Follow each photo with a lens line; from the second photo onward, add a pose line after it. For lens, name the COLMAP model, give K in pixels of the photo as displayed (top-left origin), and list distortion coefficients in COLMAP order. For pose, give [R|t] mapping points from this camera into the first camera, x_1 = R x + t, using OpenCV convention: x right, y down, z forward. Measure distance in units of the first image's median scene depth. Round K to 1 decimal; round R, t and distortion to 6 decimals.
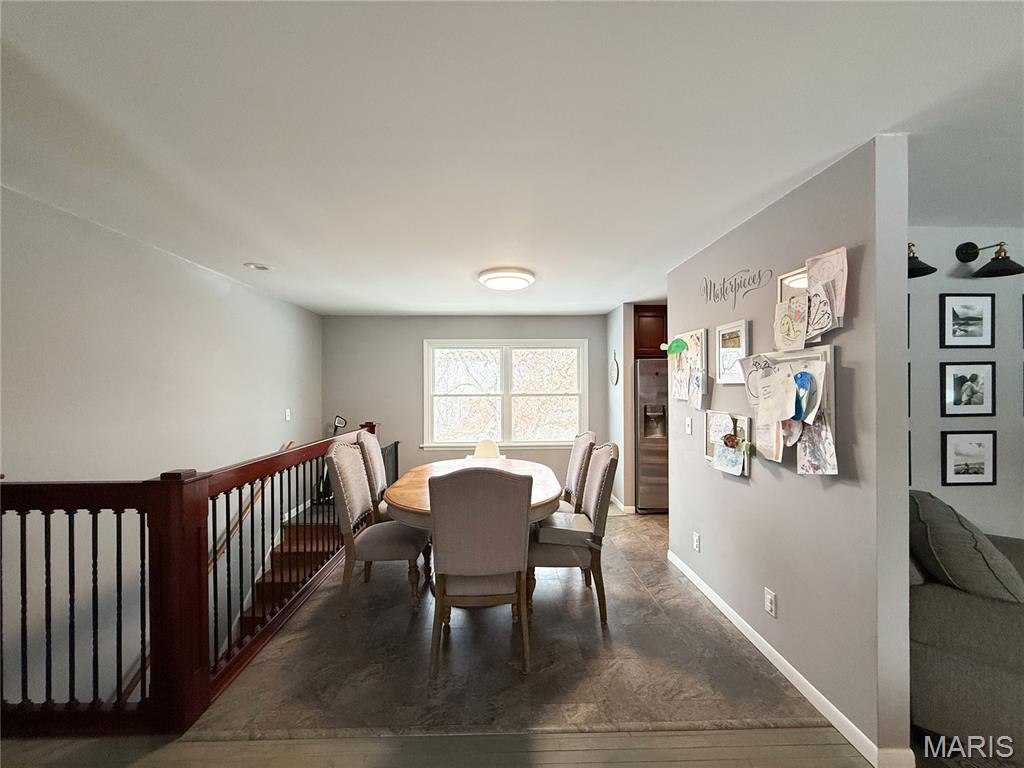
lens RADIAL K [[406.1, 0, 511.7], [0, 406.1, 385.9], [0, 0, 1]] dist [-0.000991, -0.000027]
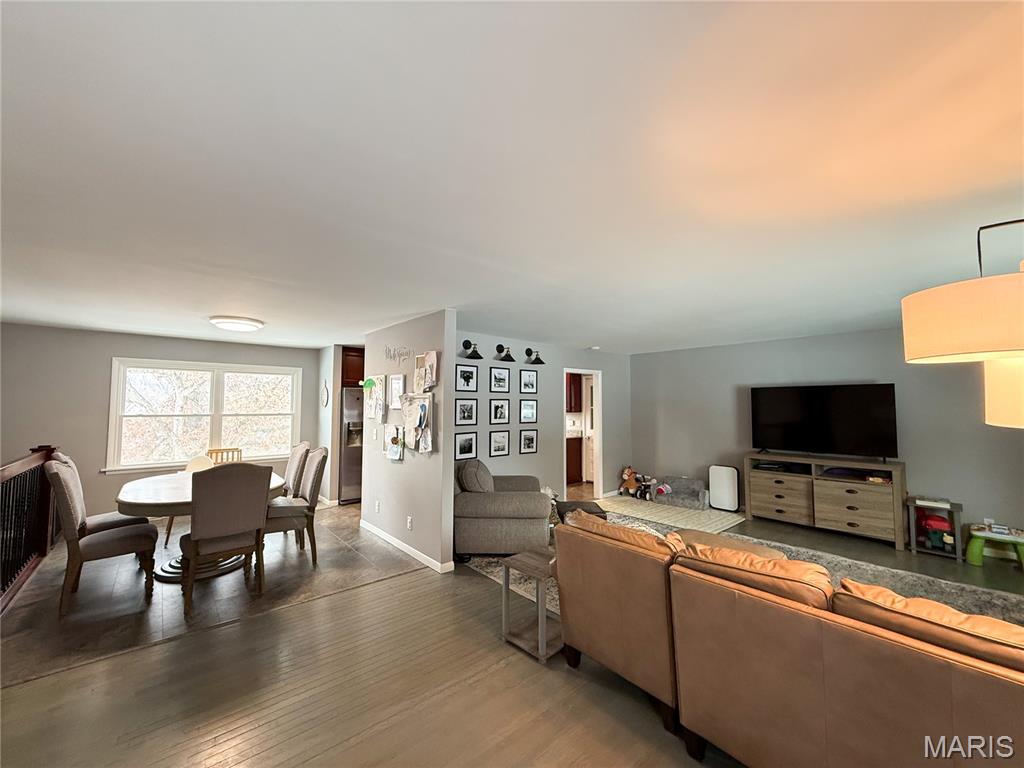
lens RADIAL K [[406.1, 0, 510.1], [0, 406.1, 385.7], [0, 0, 1]] dist [-0.000991, -0.000027]
pose [[0.774429, 0.039848, 0.631405, -0.205844], [-0.010830, 0.998703, -0.049746, -0.022633], [-0.632568, 0.031687, 0.773856, -0.713936]]
